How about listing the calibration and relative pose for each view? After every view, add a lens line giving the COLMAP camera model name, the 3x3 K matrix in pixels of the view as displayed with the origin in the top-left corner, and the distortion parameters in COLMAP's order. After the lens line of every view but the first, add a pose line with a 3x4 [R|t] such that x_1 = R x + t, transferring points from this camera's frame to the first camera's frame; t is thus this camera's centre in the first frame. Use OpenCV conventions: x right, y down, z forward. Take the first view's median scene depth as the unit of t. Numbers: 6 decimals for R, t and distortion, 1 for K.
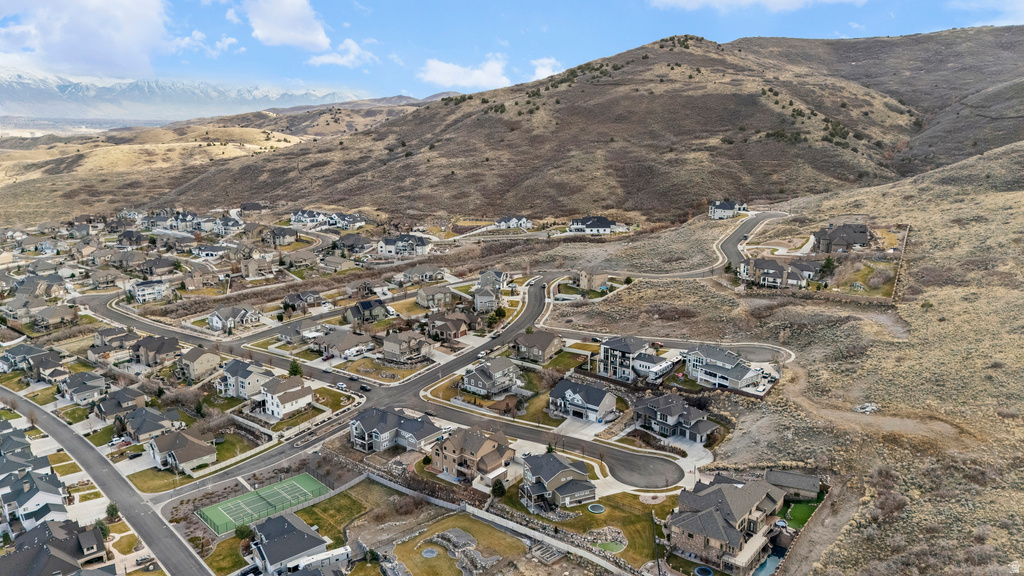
lens RADIAL K [[744.9, 0, 512.3], [0, 744.9, 289.3], [0, 0, 1]] dist [0.088774, -0.092102]
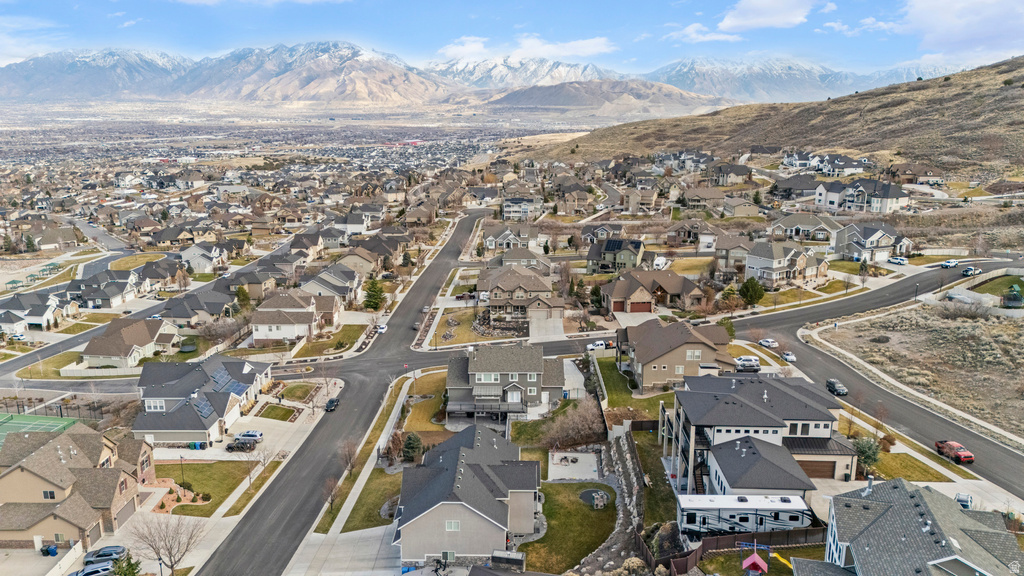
lens RADIAL K [[744.9, 0, 512.3], [0, 744.9, 289.3], [0, 0, 1]] dist [0.088774, -0.092102]
pose [[0.619872, 0.192617, -0.760695, 0.136938], [-0.181717, 0.978290, 0.099637, 0.005912], [0.763372, 0.076469, 0.641416, 0.302511]]
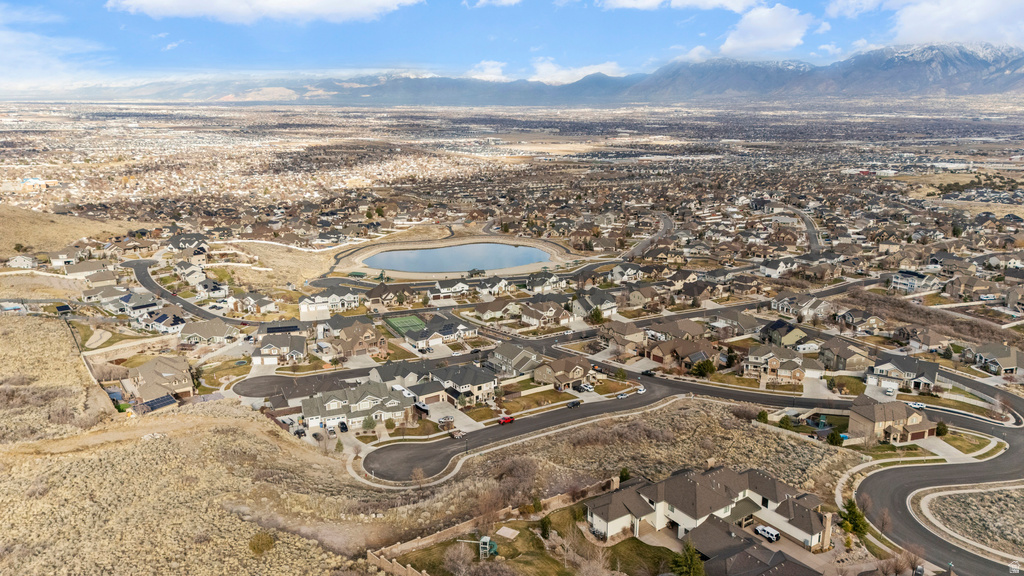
lens RADIAL K [[744.9, 0, 512.3], [0, 744.9, 289.3], [0, 0, 1]] dist [0.088774, -0.092102]
pose [[-0.285014, 0.243125, -0.927177, 0.372813], [-0.221318, 0.924467, 0.310448, -0.119574], [0.932623, 0.293683, -0.209678, 0.506709]]
